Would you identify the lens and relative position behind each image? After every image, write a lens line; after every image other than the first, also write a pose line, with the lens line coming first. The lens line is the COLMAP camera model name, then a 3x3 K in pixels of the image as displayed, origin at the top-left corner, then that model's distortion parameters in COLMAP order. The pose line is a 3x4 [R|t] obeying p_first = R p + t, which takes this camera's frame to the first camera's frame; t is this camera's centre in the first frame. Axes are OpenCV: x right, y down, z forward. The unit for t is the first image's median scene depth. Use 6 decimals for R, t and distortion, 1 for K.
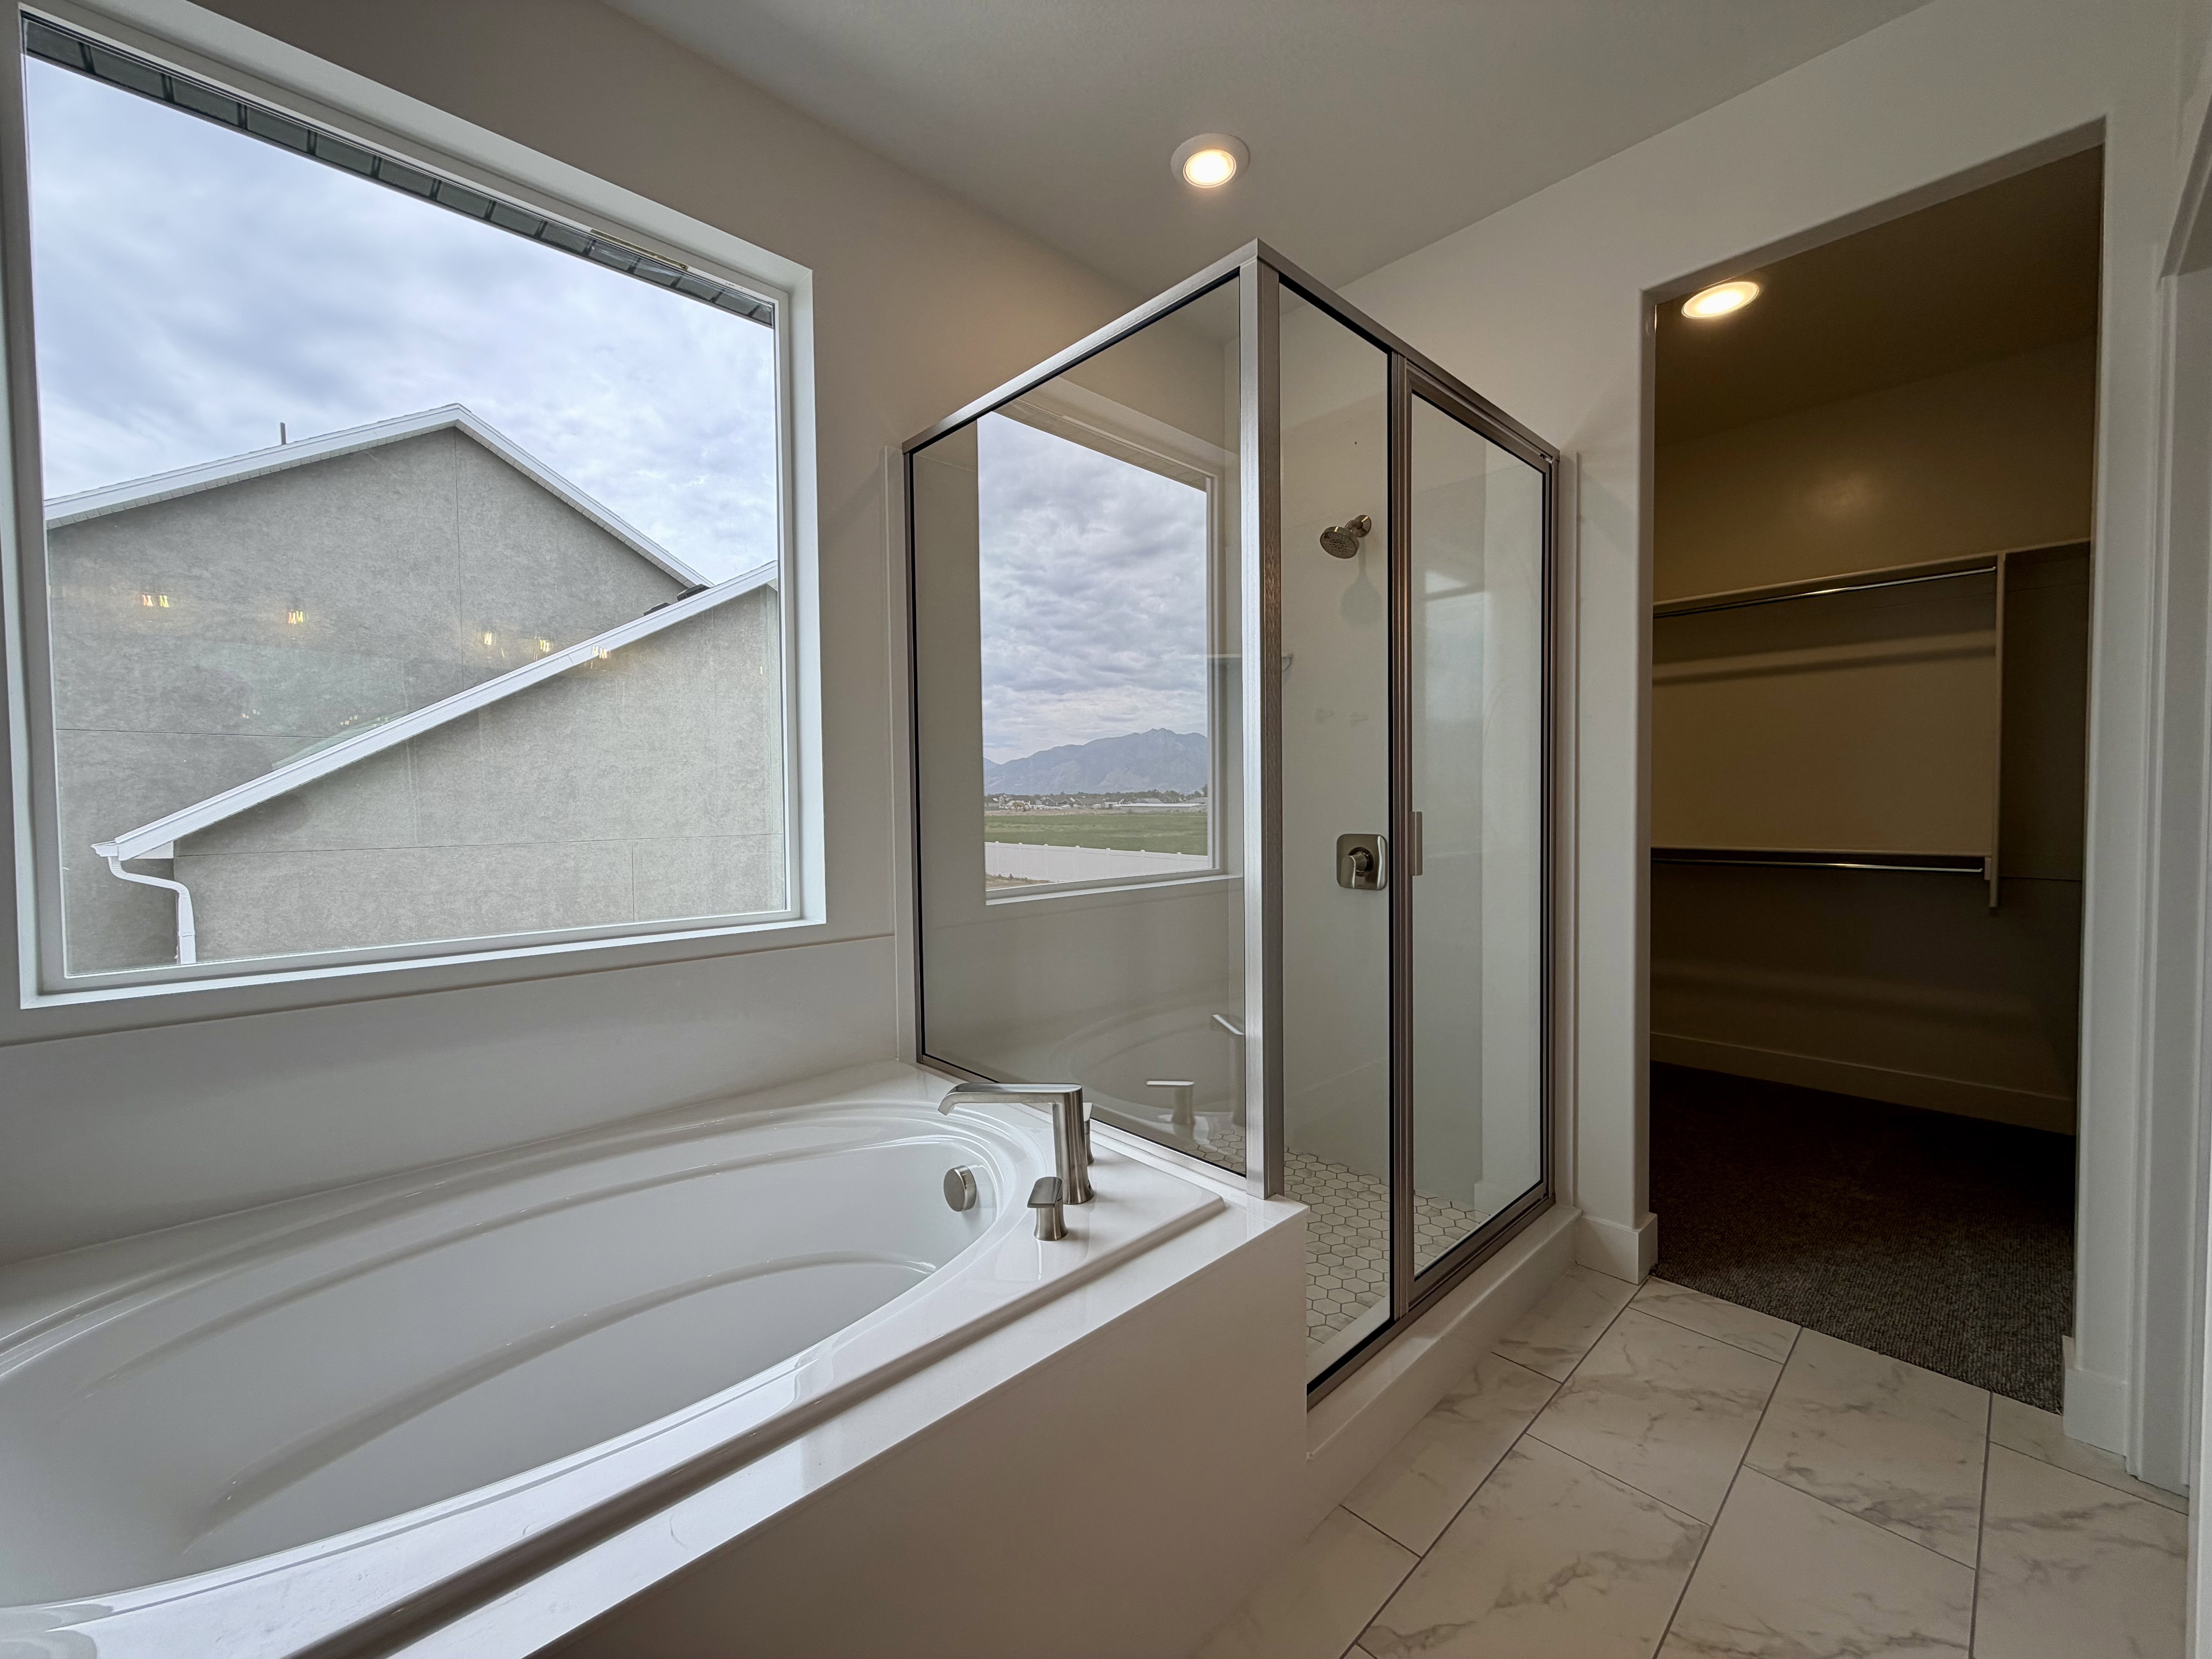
lens RADIAL K [[881.4, 0, 1103.0], [0, 881.4, 829.5], [0, 0, 1]] dist [-0.000443, 0.000868]
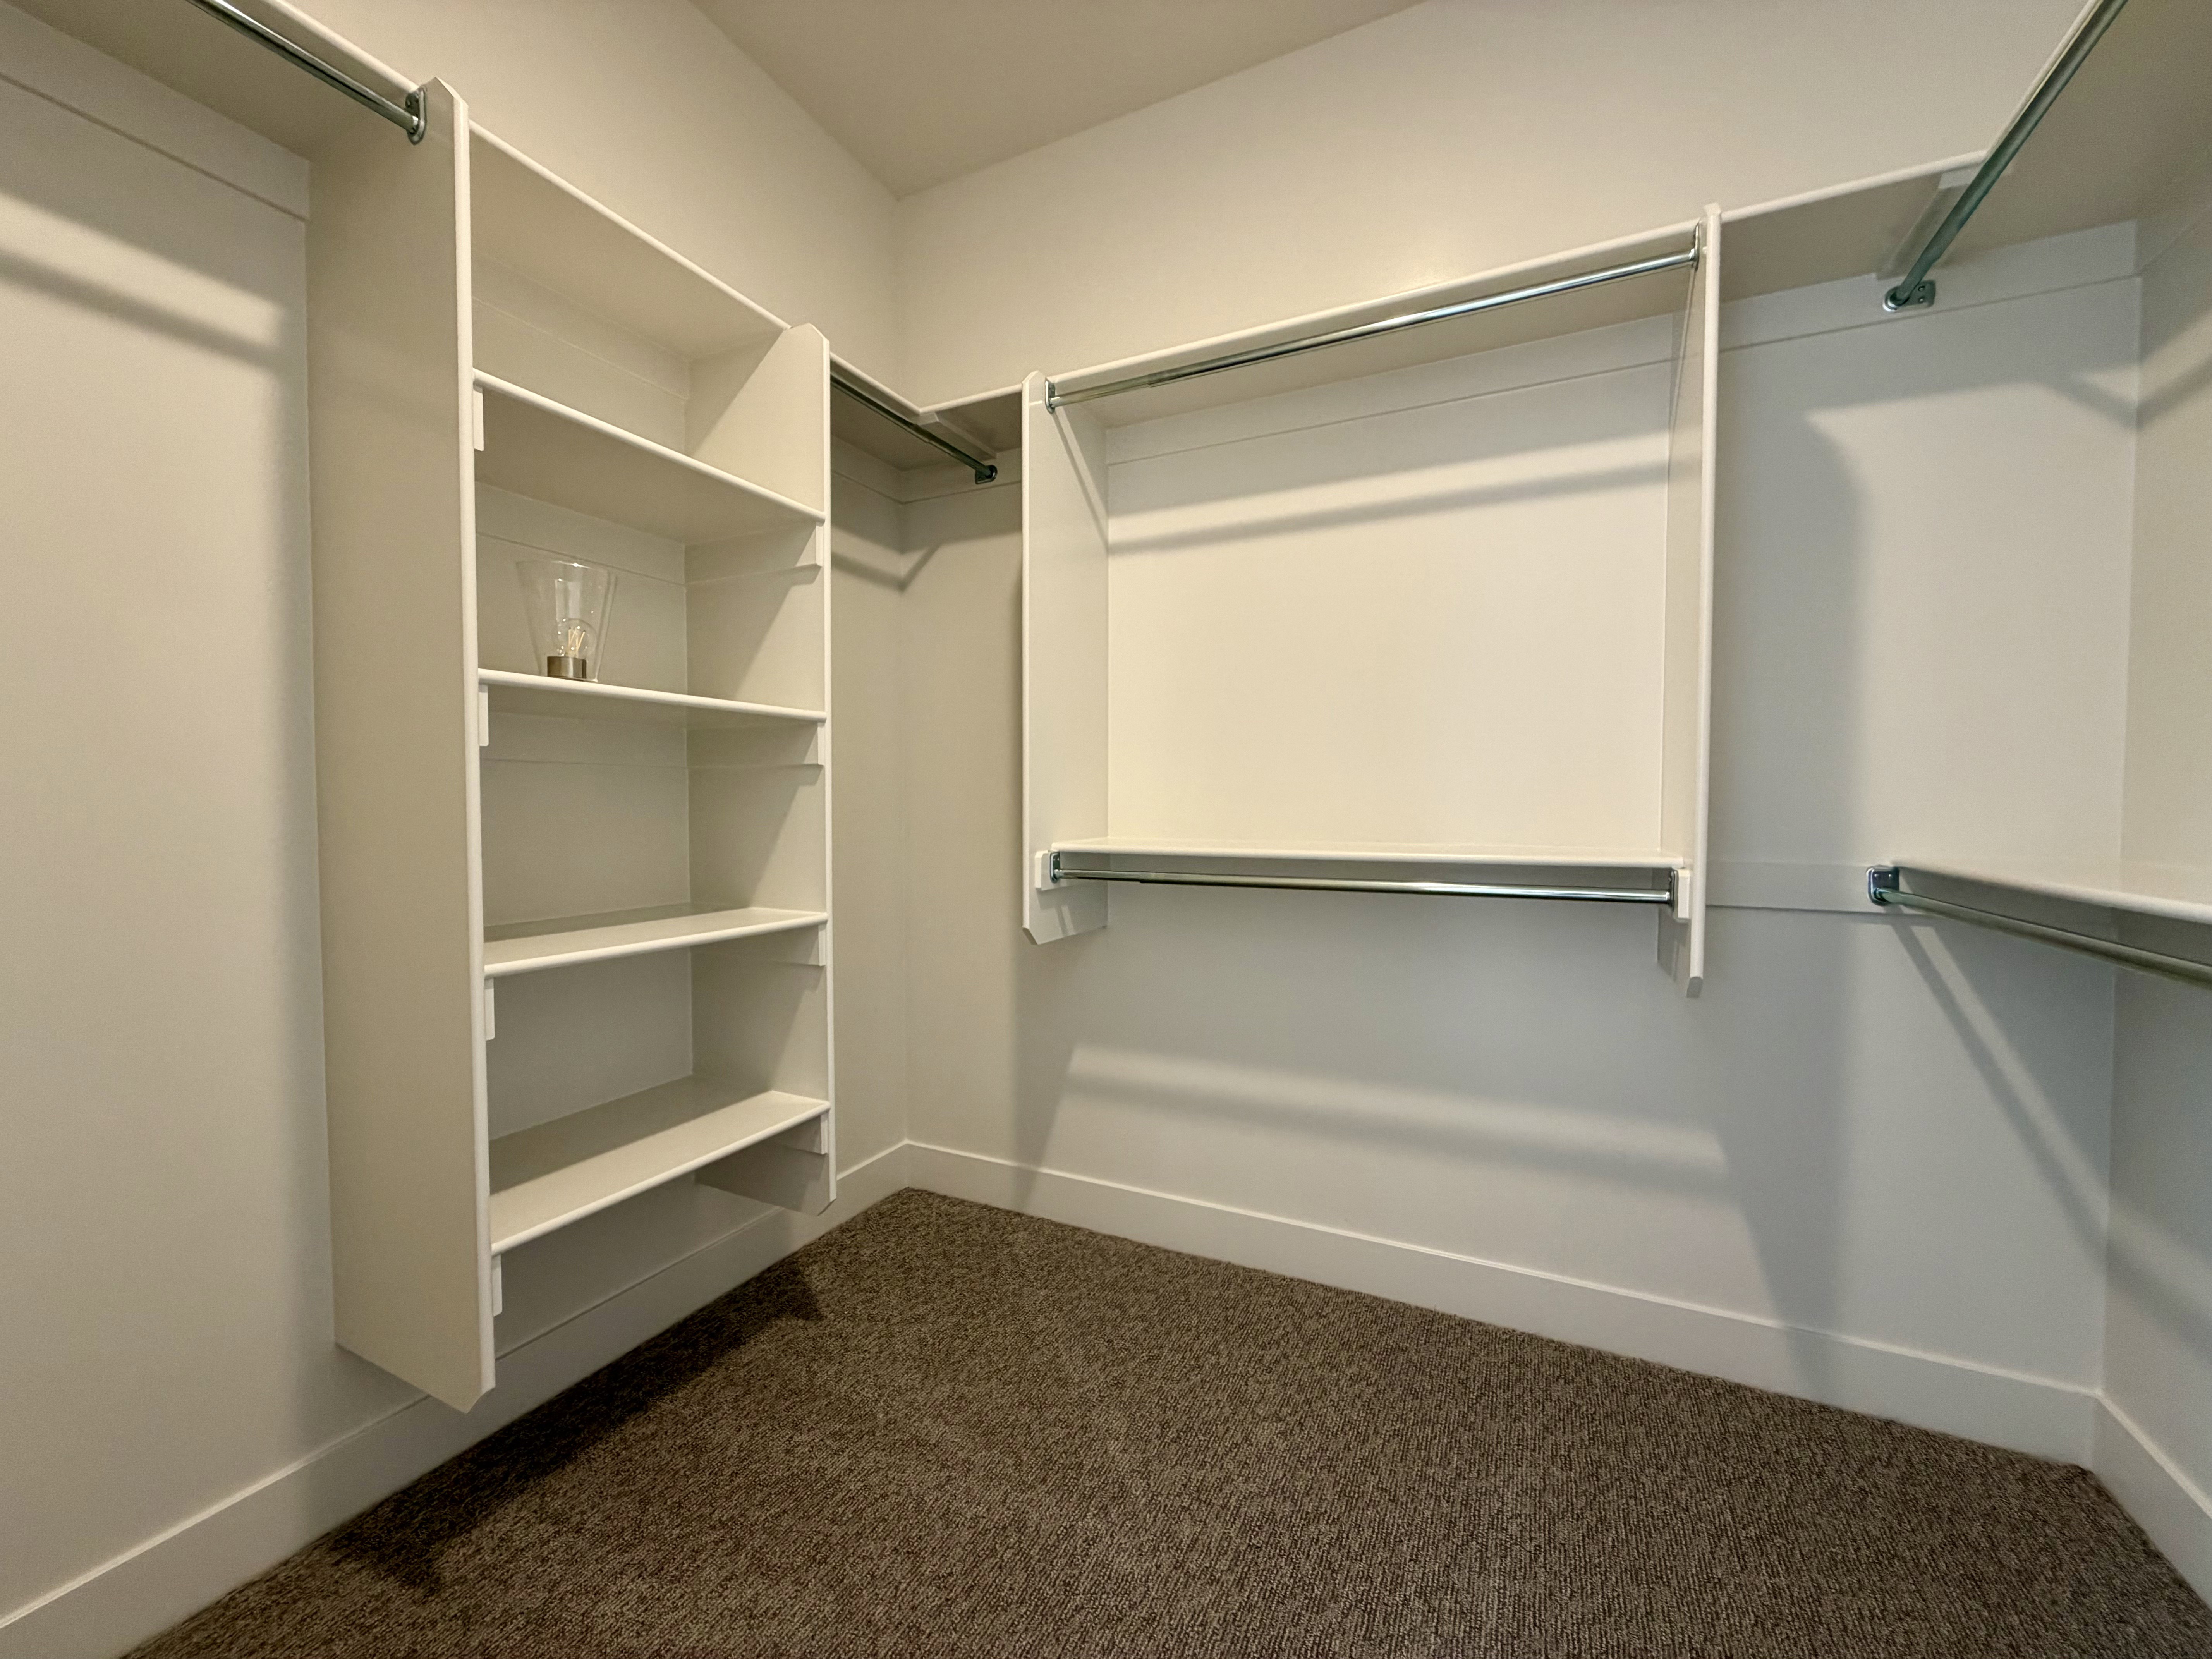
lens RADIAL K [[881.4, 0, 1103.0], [0, 881.4, 829.5], [0, 0, 1]] dist [-0.000443, 0.000868]
pose [[0.937716, 0.001574, 0.347399, 0.855904], [0.000025, 0.999989, -0.004598, 0.019438], [-0.347403, 0.004321, 0.937706, 1.036781]]
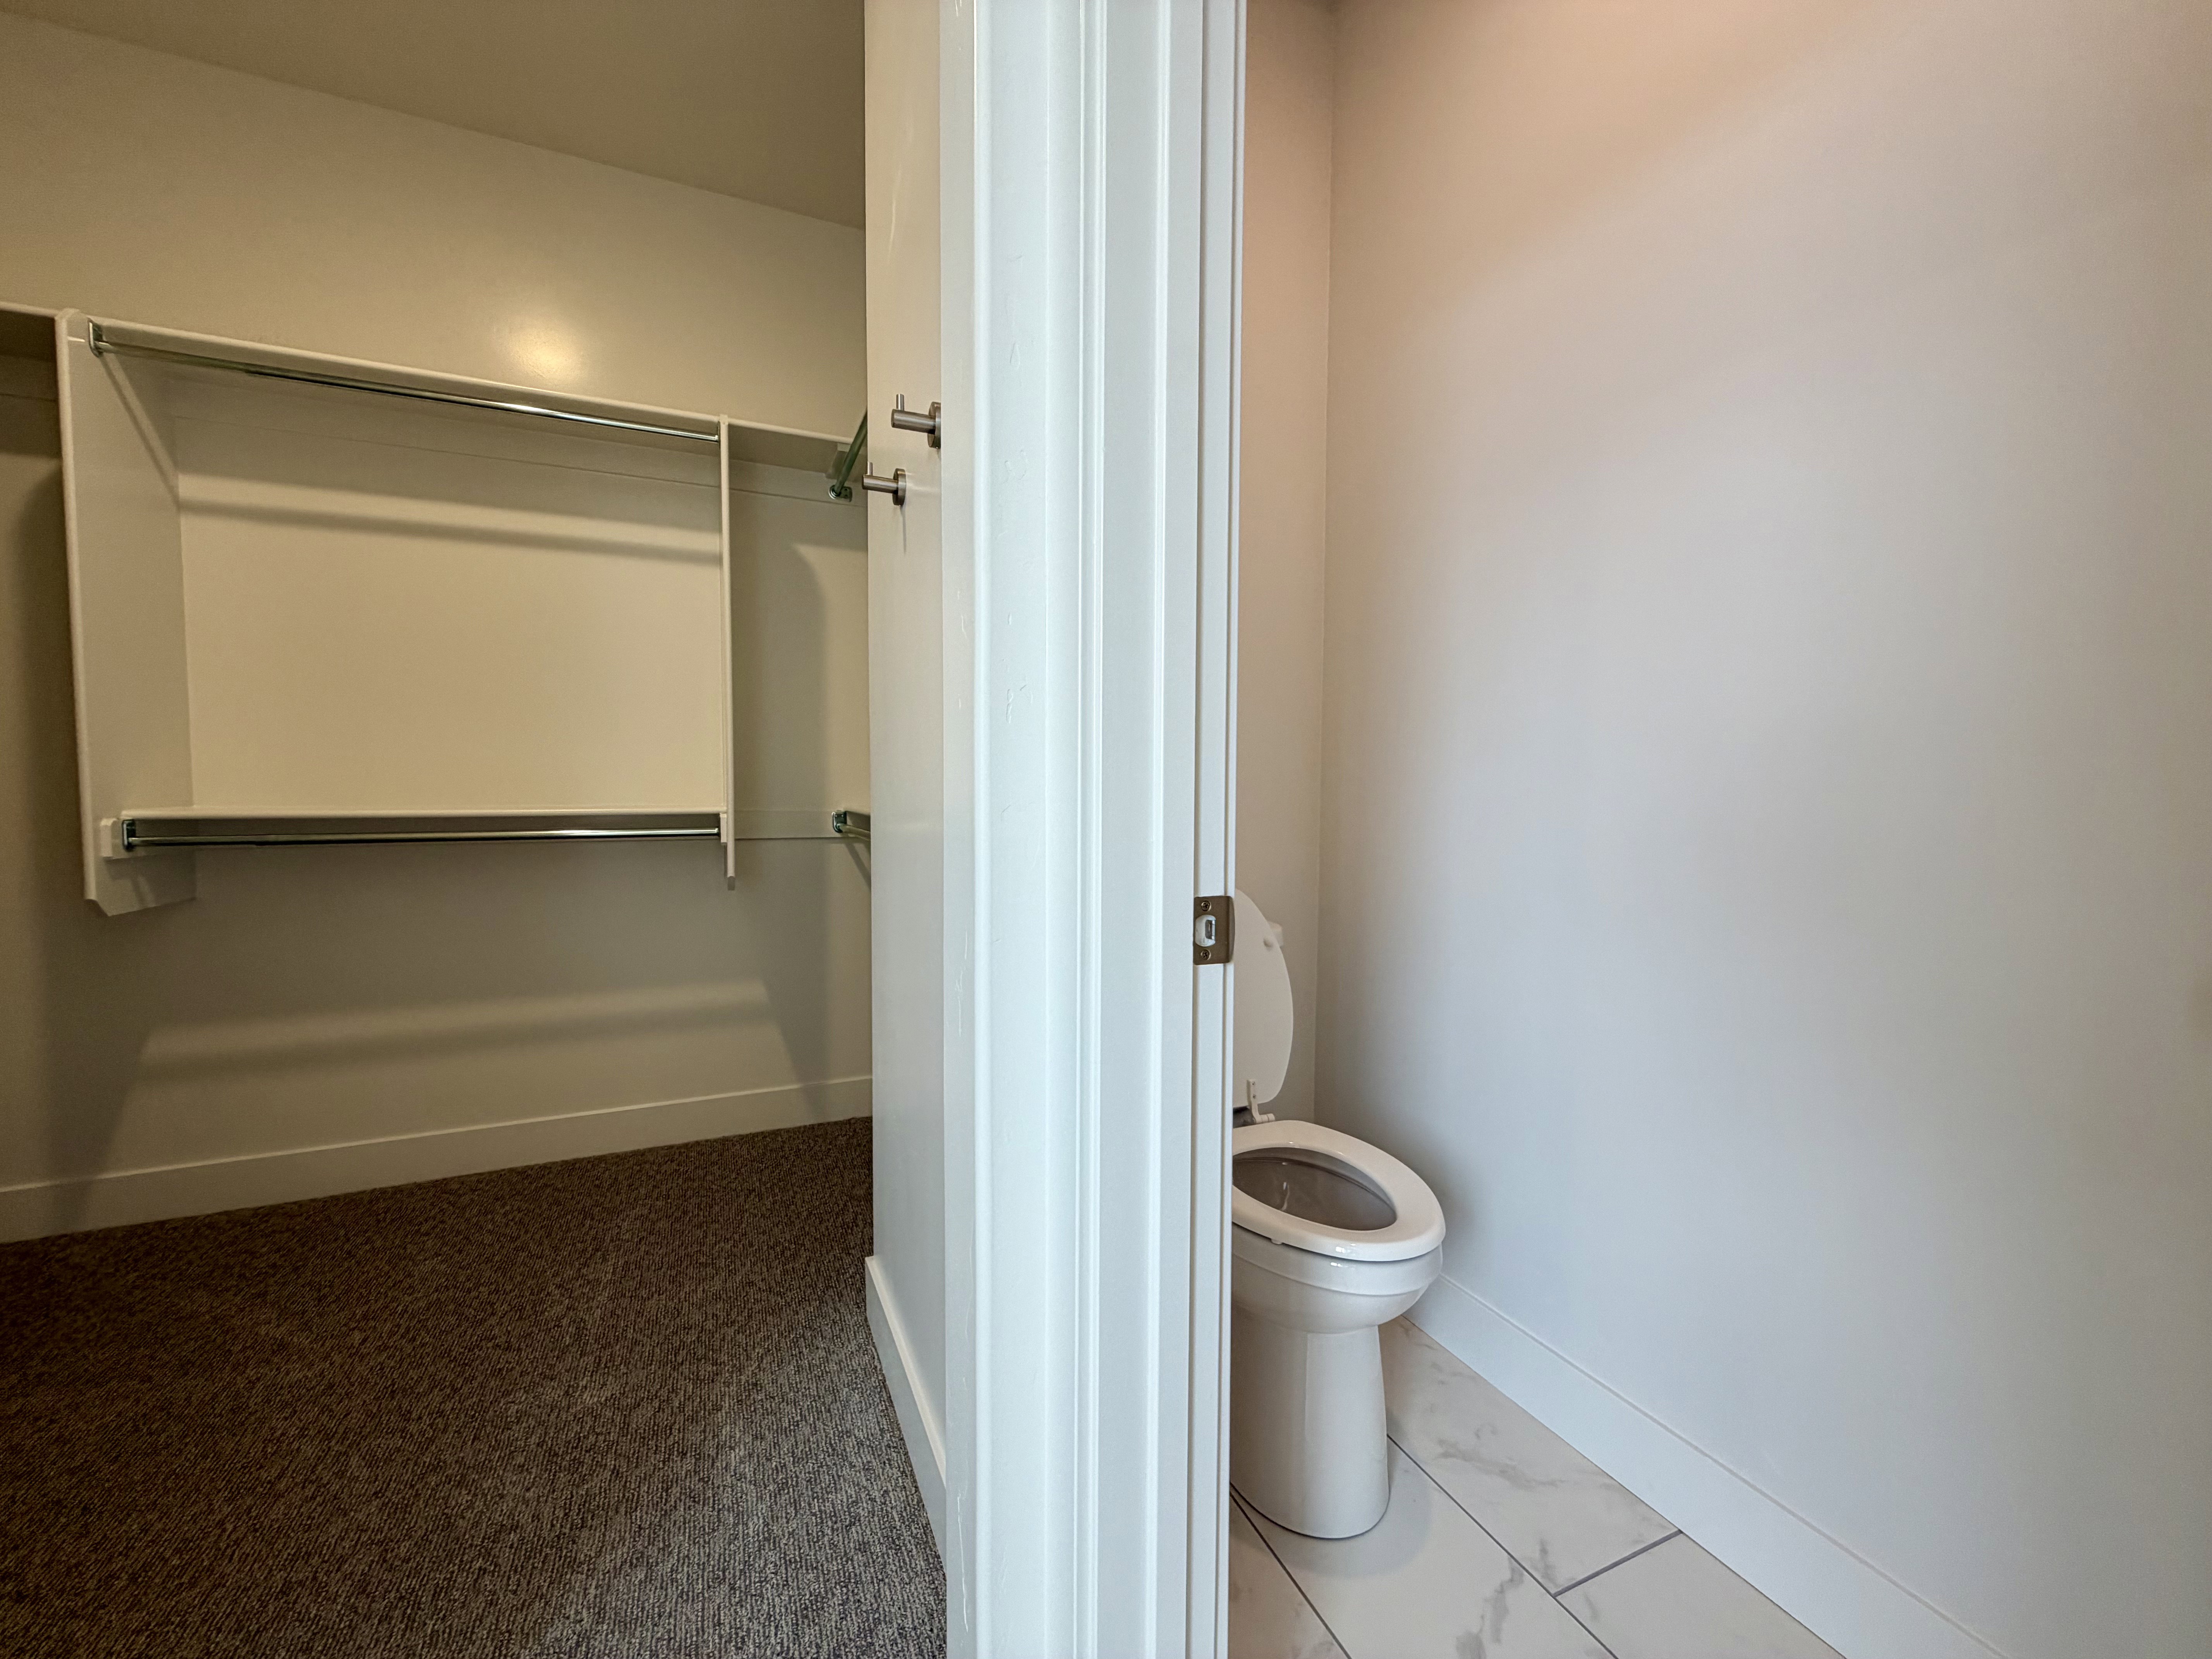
lens RADIAL K [[881.4, 0, 1103.0], [0, 881.4, 829.5], [0, 0, 1]] dist [-0.000443, 0.000868]
pose [[0.332284, -0.034235, 0.942558, 0.593817], [0.022548, 0.999344, 0.028348, 0.048212], [-0.942910, 0.011833, 0.332838, 0.662458]]
